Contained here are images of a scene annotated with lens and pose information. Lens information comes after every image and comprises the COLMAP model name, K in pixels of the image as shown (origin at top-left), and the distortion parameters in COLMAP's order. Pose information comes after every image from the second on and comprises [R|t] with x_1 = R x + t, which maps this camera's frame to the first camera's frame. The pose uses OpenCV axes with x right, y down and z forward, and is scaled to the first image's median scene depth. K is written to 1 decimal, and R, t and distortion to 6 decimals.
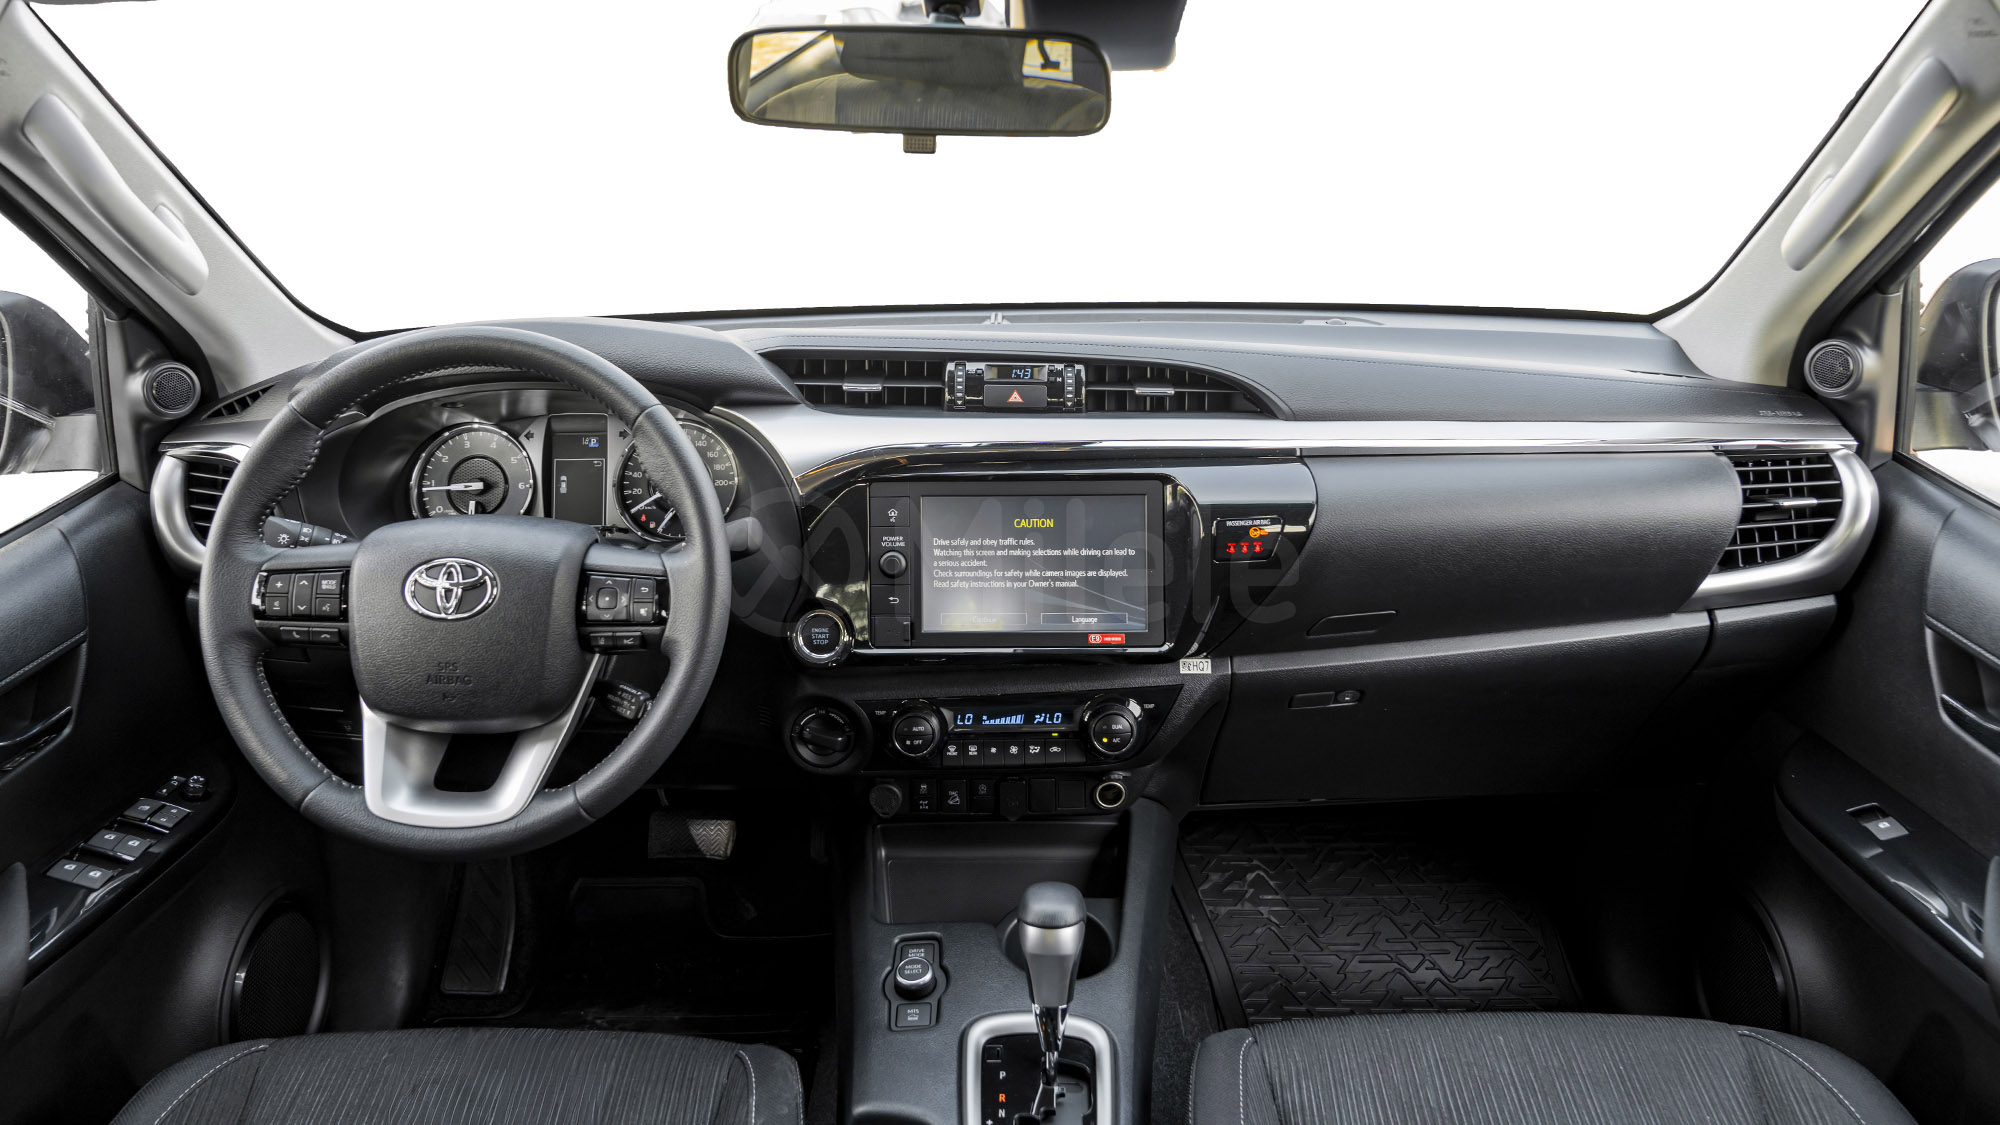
lens RADIAL K [[1347.1, 0, 1011.6], [0, 1347.1, 555.2], [0, 0, 1]] dist [-0.025414, 0.005434]
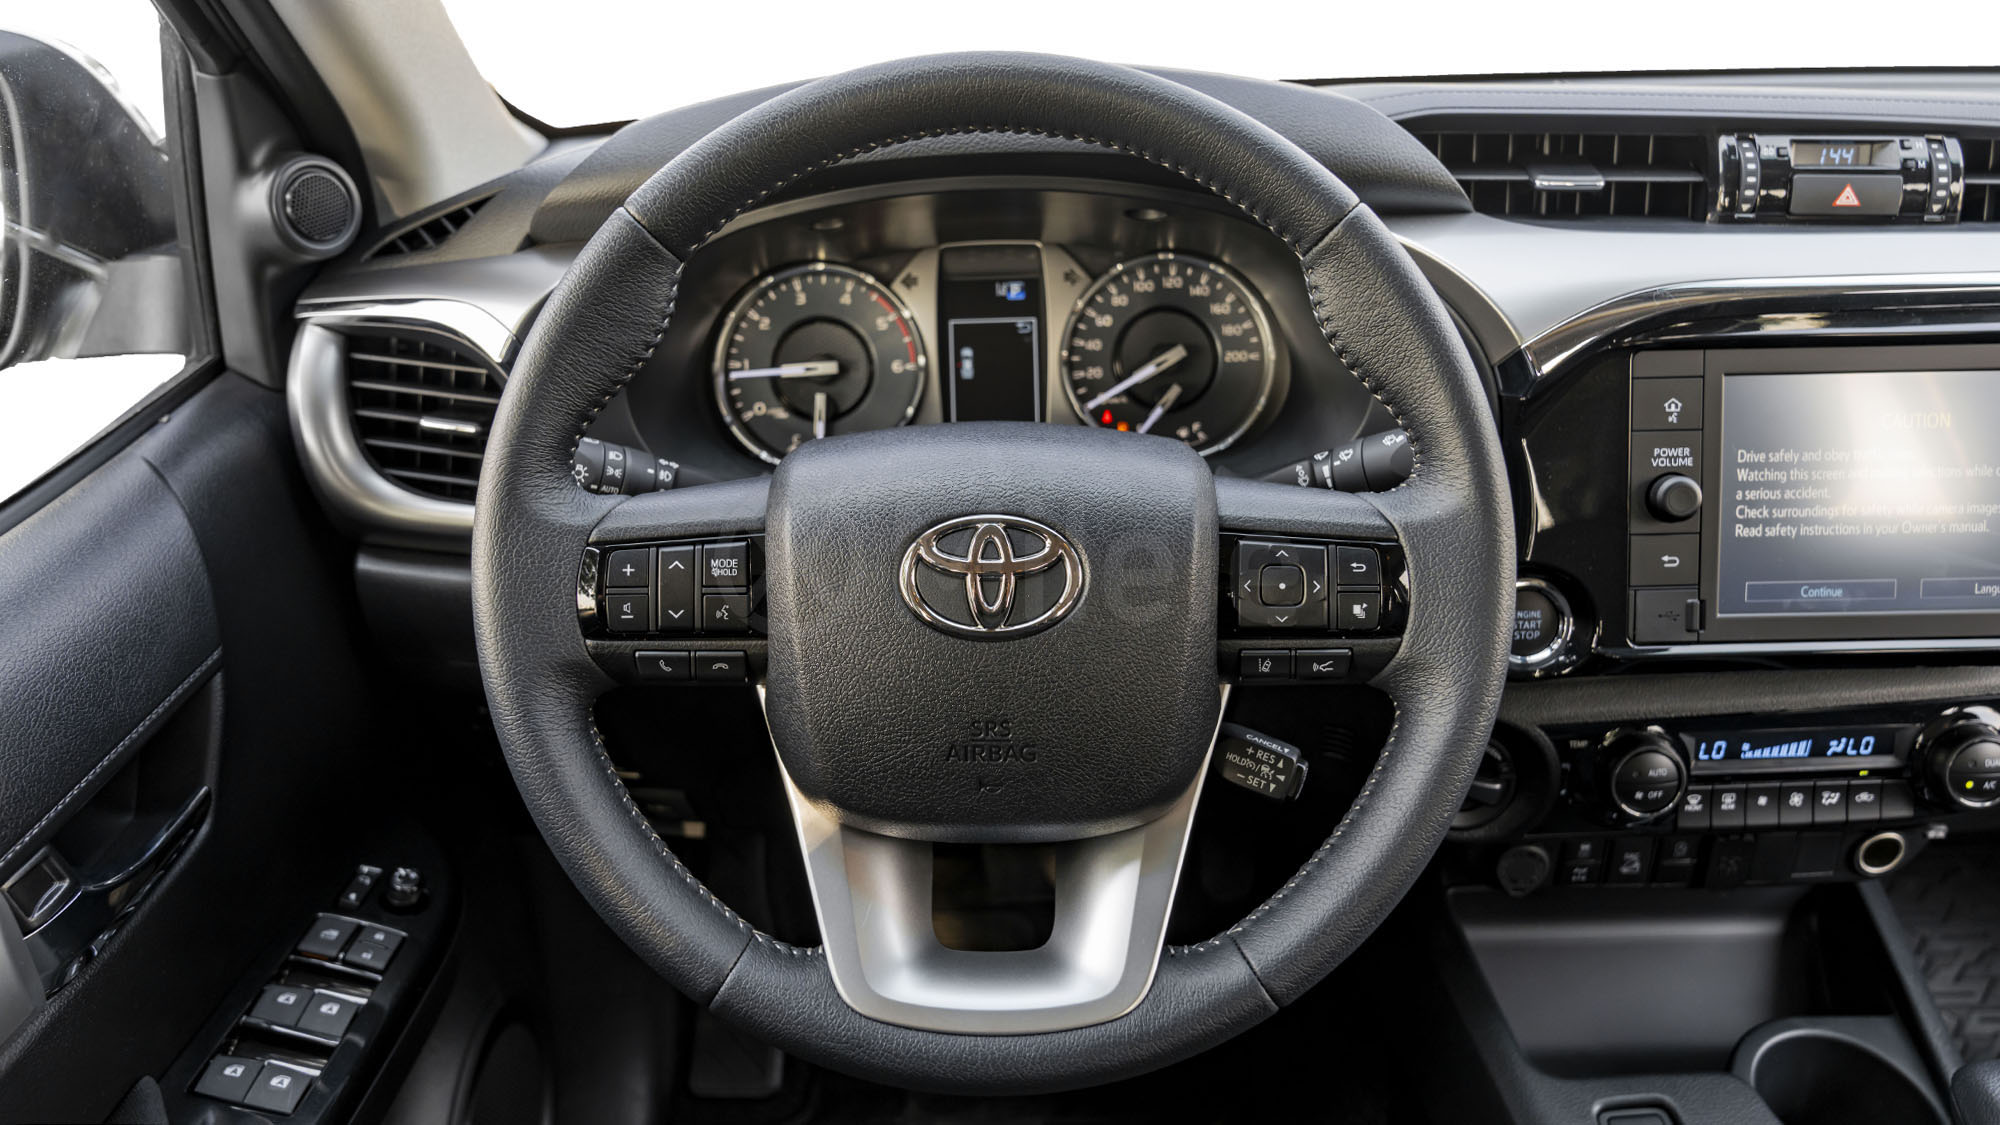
lens RADIAL K [[1347.1, 0, 985.8], [0, 1347.1, 575.4], [0, 0, 1]] dist [-0.025414, 0.005434]
pose [[0.999670, -0.019339, 0.016921, -0.370392], [0.017407, 0.994030, 0.107712, -0.025394], [-0.018903, -0.107381, 0.994038, 0.428688]]
